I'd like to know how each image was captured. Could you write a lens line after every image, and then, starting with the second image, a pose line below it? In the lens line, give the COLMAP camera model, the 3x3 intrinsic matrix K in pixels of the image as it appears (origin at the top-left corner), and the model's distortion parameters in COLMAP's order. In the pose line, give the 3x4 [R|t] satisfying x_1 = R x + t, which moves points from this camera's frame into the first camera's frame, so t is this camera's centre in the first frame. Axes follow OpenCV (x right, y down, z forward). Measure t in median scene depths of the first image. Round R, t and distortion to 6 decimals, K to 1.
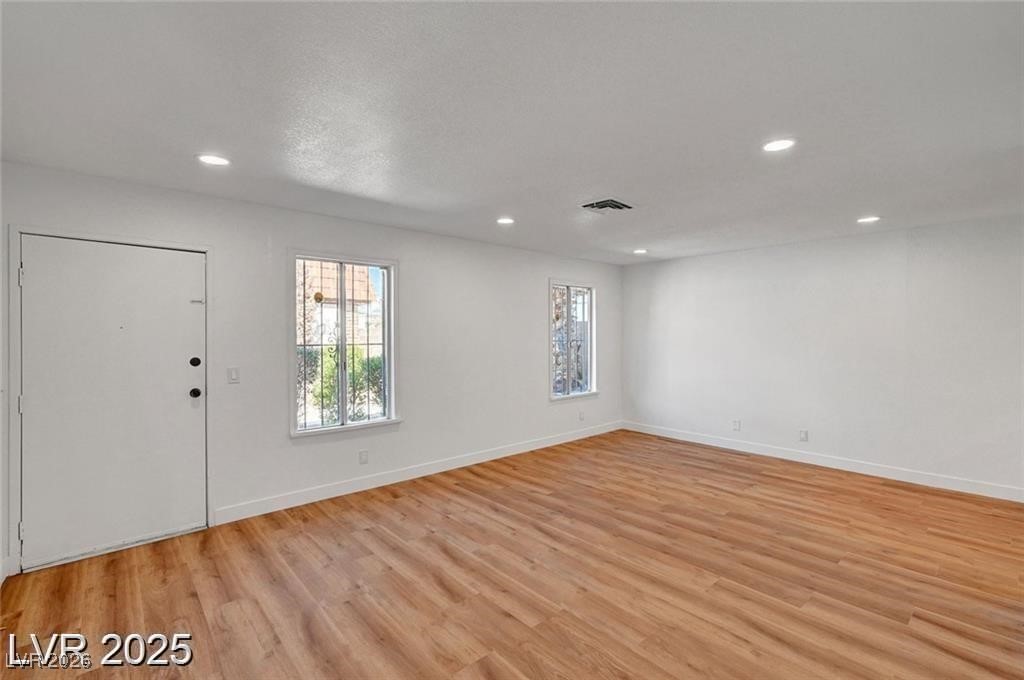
lens RADIAL K [[452.0, 0, 511.7], [0, 452.0, 339.4], [0, 0, 1]] dist [-0.000629, -0.000153]
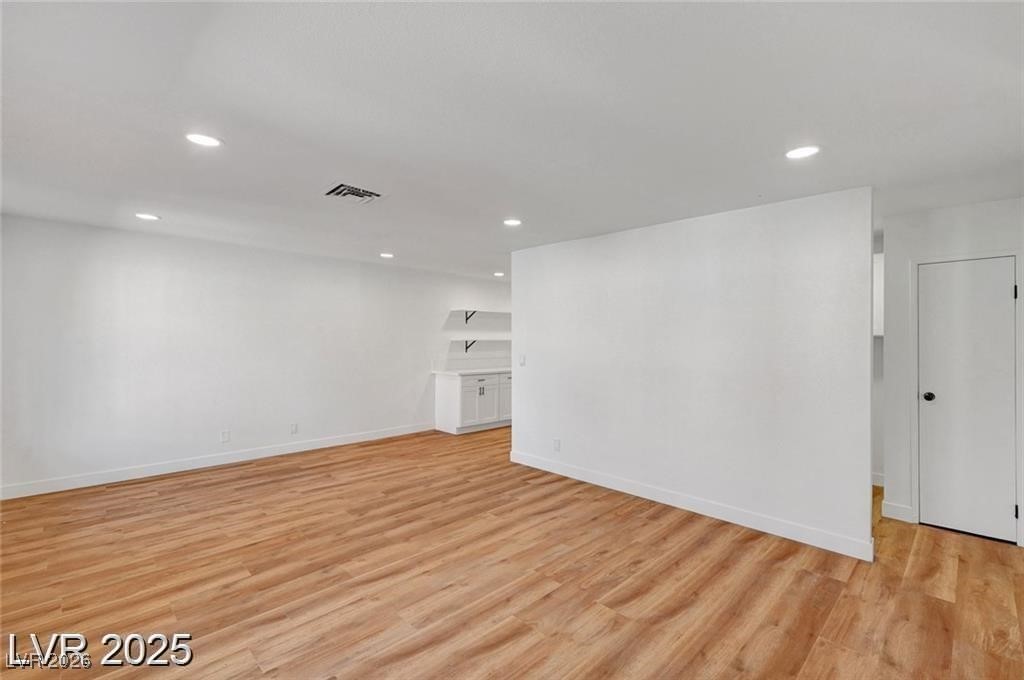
lens RADIAL K [[464.3, 0, 530.9], [0, 464.3, 337.4], [0, 0, 1]] dist [0.000328, -0.000052]
pose [[-0.081997, -0.000936, 0.996632, -0.766386], [0.002827, 0.999995, 0.001172, -0.007465], [-0.996629, 0.002914, -0.081994, 0.778304]]
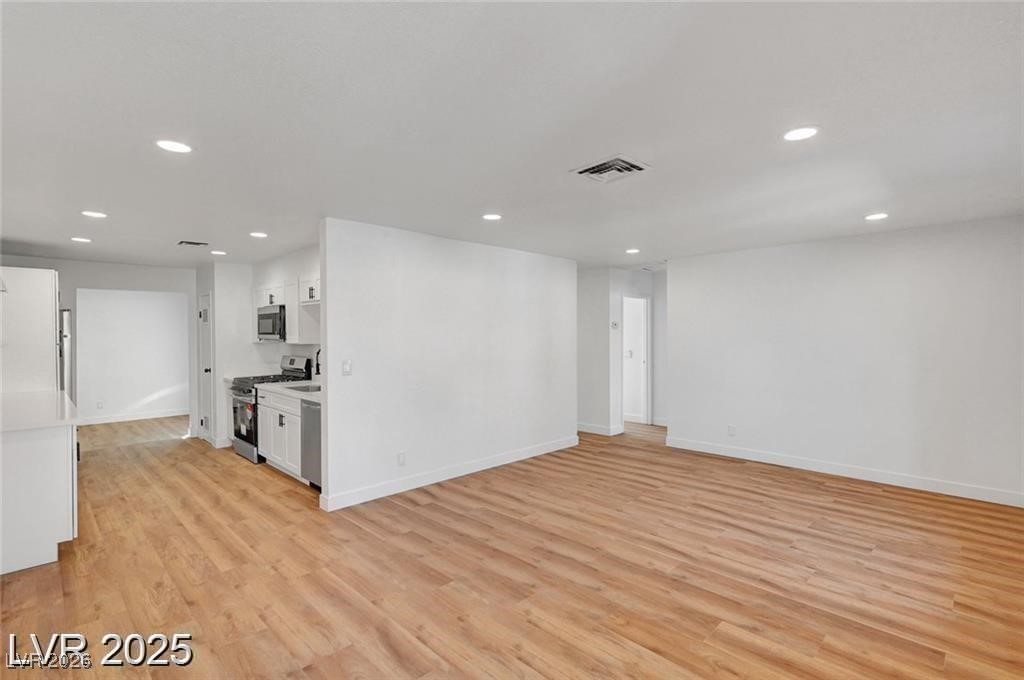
lens RADIAL K [[463.3, 0, 515.9], [0, 463.3, 337.2], [0, 0, 1]] dist [-0.000834, -0.000205]
pose [[-0.997806, 0.003394, -0.066122, 0.445232], [0.002697, 0.999940, 0.010627, -0.017204], [0.066154, 0.010425, -0.997755, 1.869018]]
